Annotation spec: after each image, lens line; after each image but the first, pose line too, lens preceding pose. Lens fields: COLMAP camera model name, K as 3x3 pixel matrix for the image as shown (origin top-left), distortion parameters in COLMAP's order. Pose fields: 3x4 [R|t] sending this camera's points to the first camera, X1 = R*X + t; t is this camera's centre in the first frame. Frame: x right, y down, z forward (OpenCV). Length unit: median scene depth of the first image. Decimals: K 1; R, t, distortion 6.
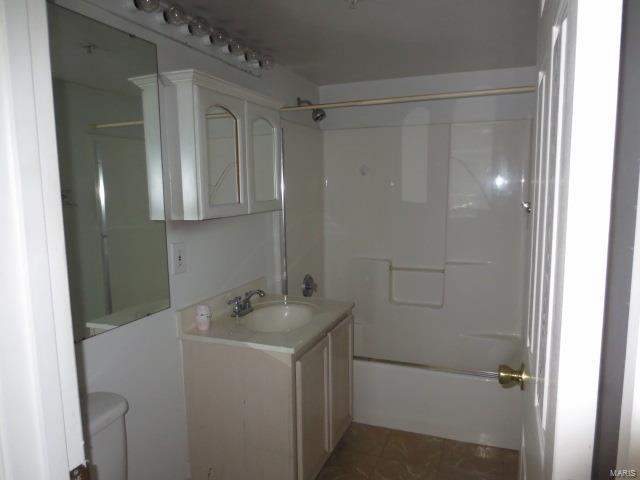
lens RADIAL K [[456.5, 0, 320.0], [0, 456.5, 240.0], [0, 0, 1]] dist [-0.029387, 0.012632]
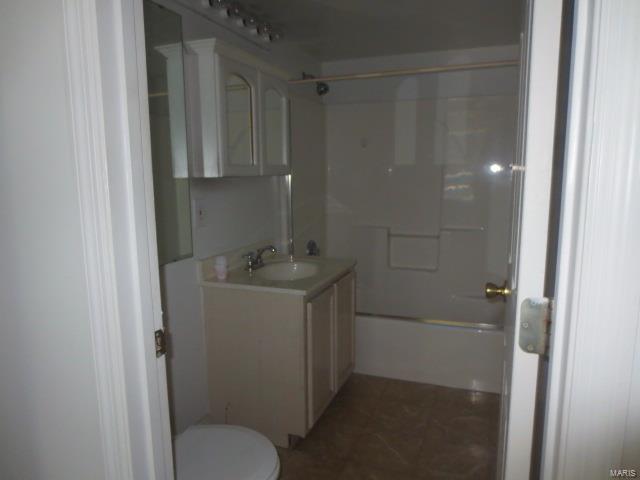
lens RADIAL K [[456.5, 0, 320.0], [0, 456.5, 240.0], [0, 0, 1]] dist [-0.029387, 0.012632]
pose [[0.999918, 0.000785, 0.012746, -0.029844], [-0.001138, 0.999614, 0.027742, 0.067331], [-0.012719, -0.027754, 0.999534, -0.098240]]
